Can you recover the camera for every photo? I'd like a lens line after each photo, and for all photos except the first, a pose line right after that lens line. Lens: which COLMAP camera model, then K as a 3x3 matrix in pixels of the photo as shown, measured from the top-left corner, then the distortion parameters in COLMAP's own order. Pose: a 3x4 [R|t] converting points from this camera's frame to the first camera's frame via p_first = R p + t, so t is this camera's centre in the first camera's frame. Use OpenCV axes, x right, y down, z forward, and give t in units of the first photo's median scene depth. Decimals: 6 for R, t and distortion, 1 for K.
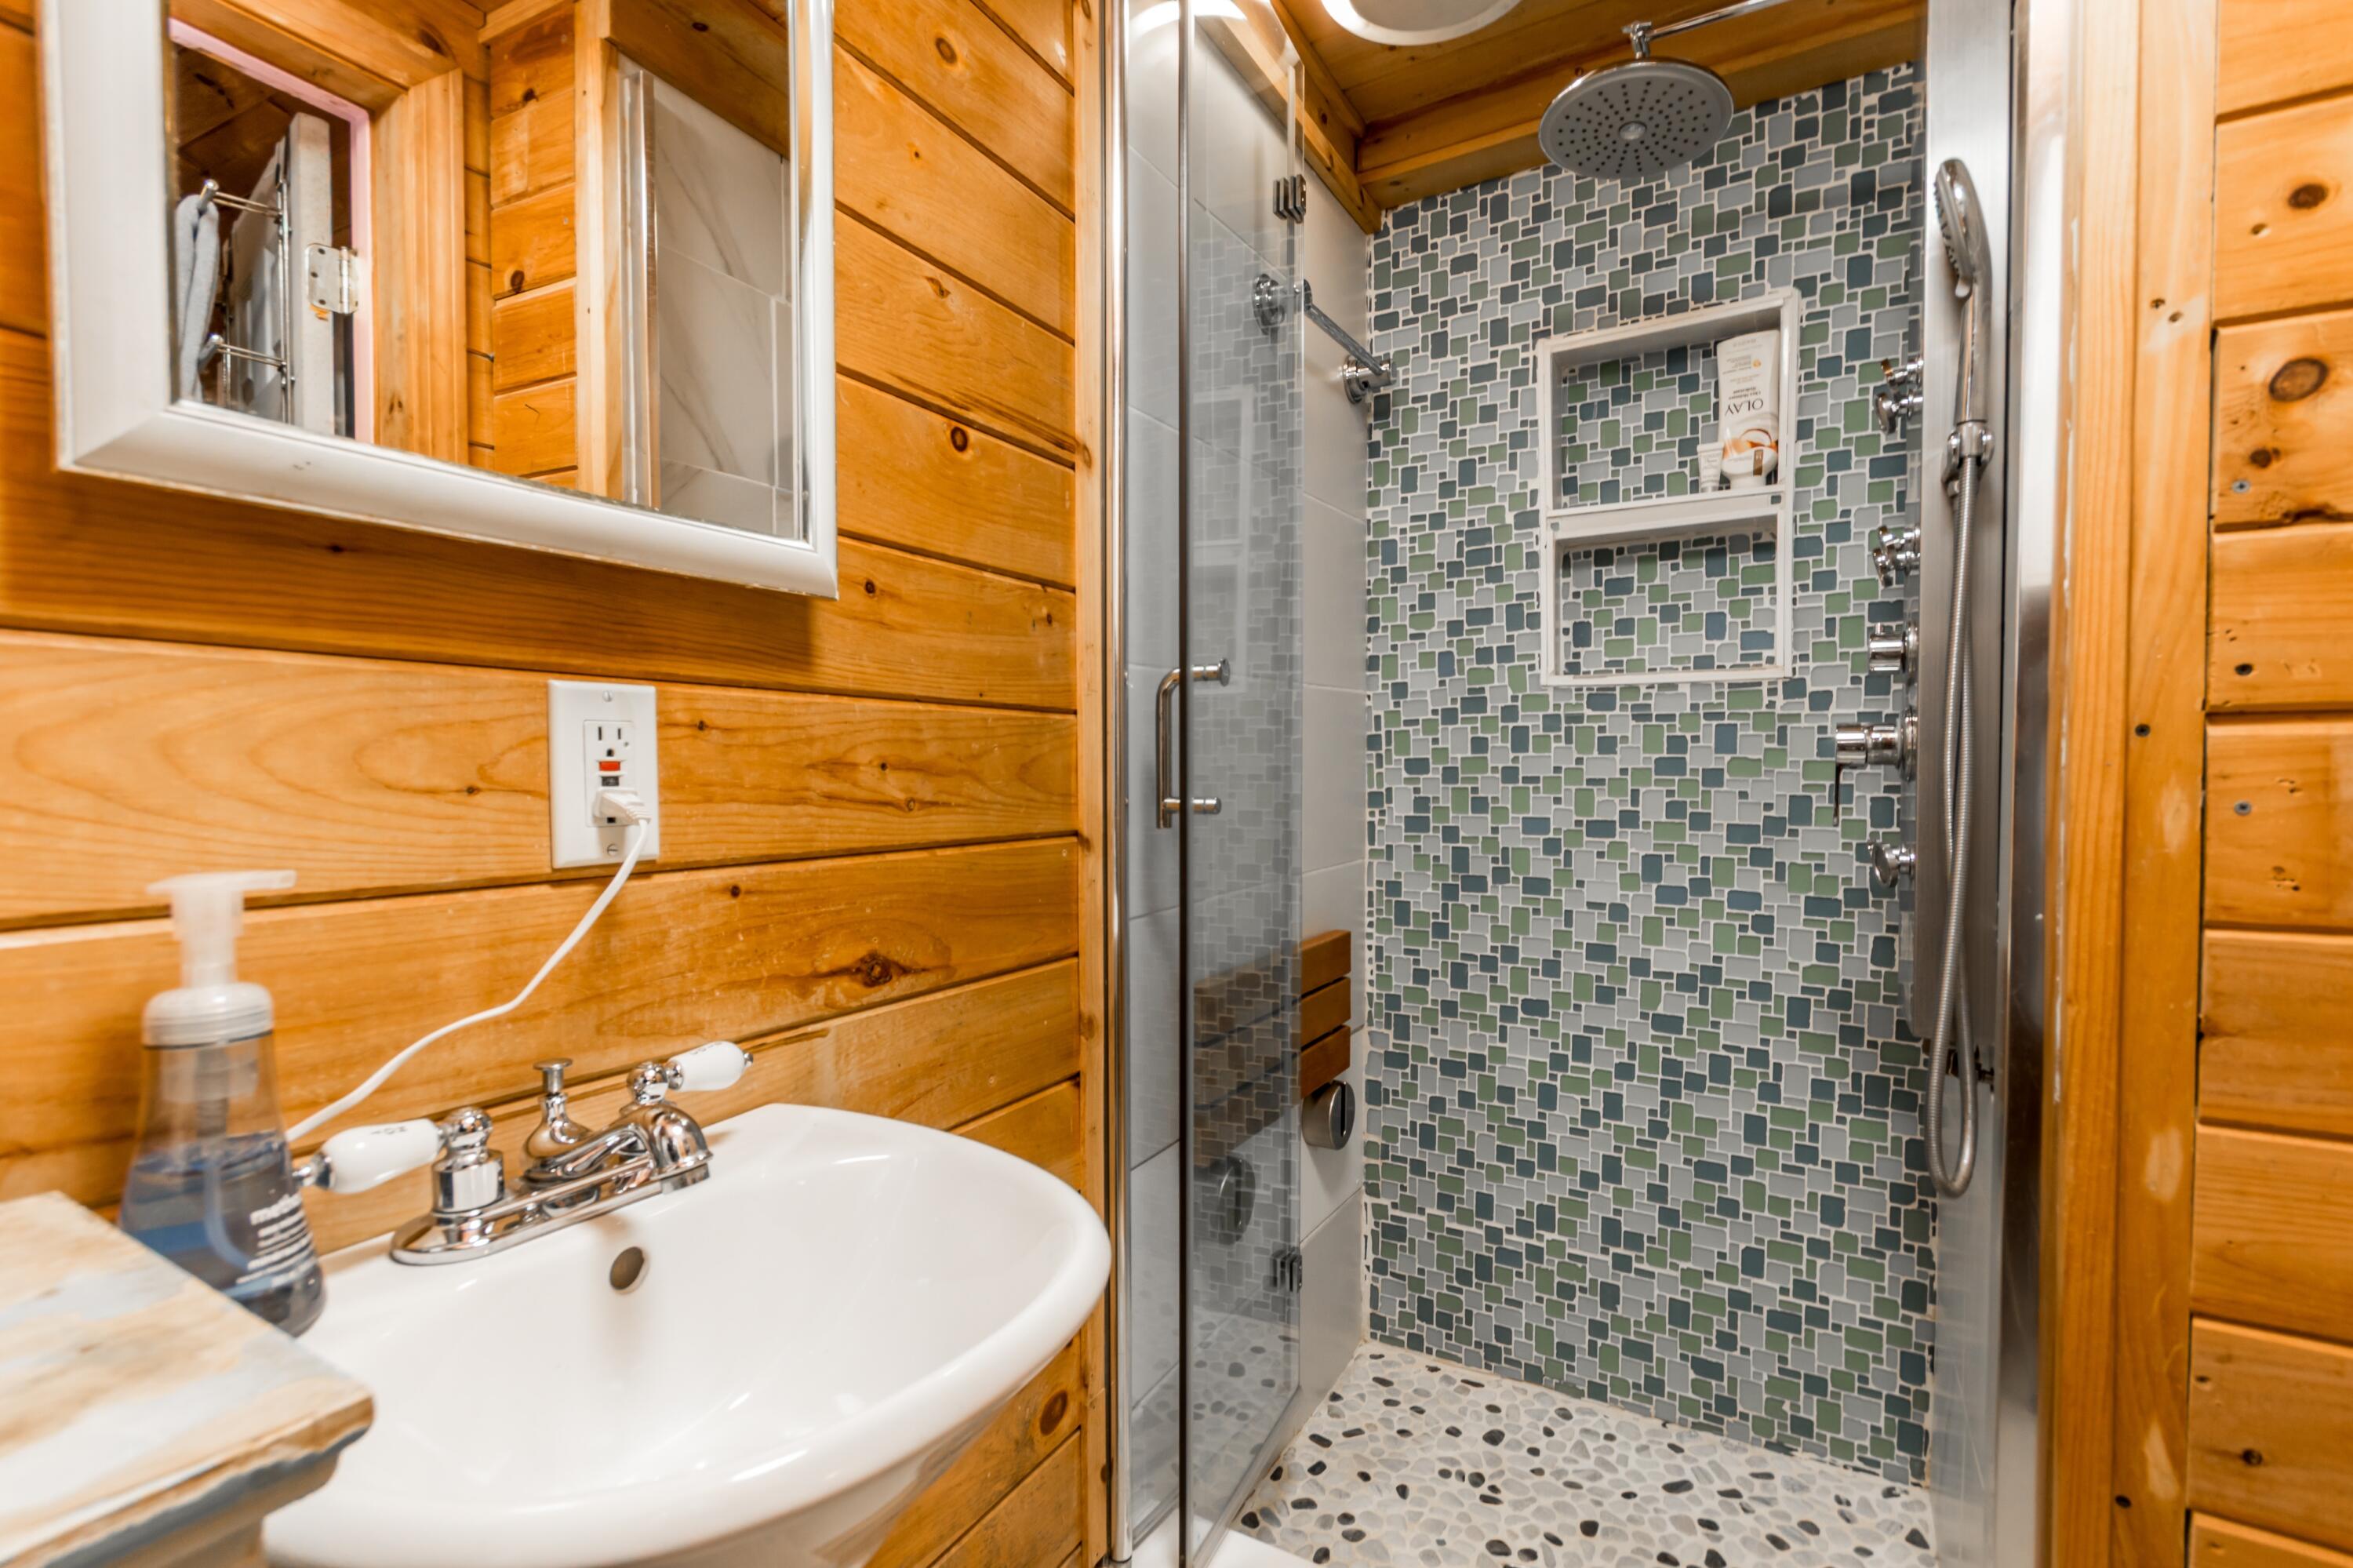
lens RADIAL K [[1063.4, 0, 1174.0], [0, 1063.4, 785.1], [0, 0, 1]] dist [0.000033, -0.000023]
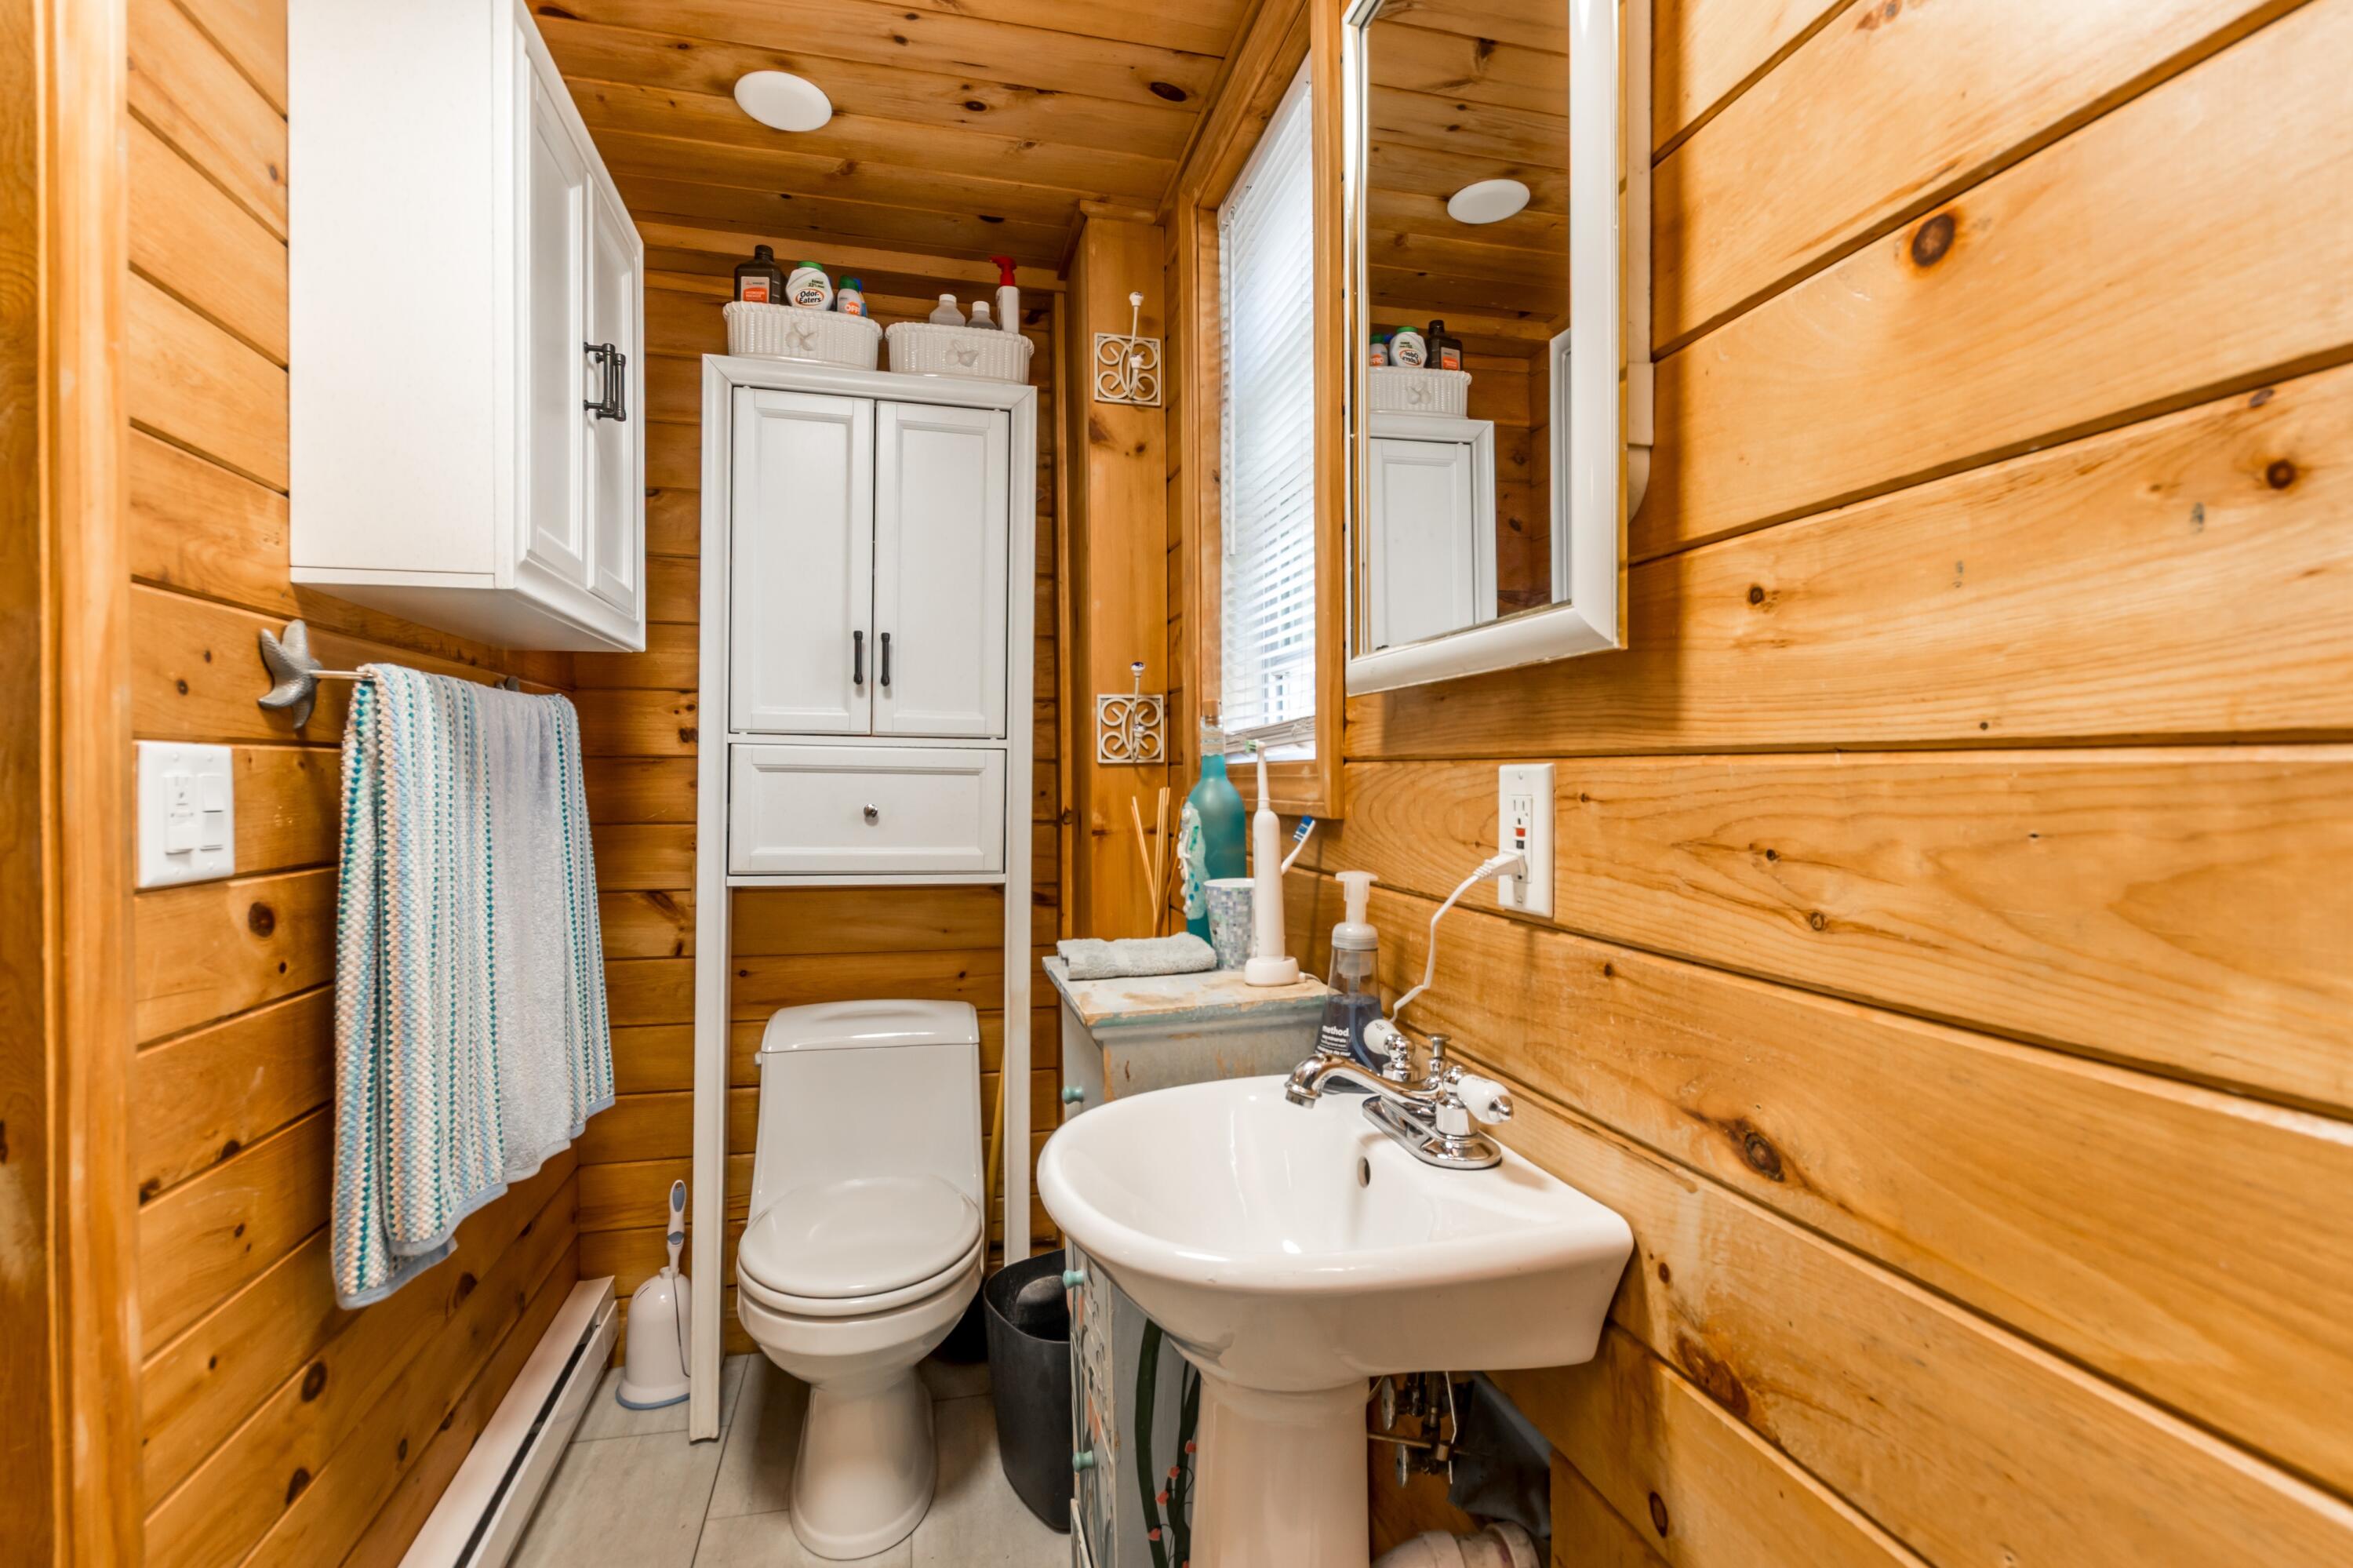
lens RADIAL K [[1063.4, 0, 1174.1], [0, 1063.4, 784.5], [0, 0, 1]] dist [0.000033, -0.000023]
pose [[-0.715882, -0.001109, -0.698220, 0.536417], [-0.020366, 0.999606, 0.019293, -0.077915], [0.697924, 0.028031, -0.715623, 1.409796]]
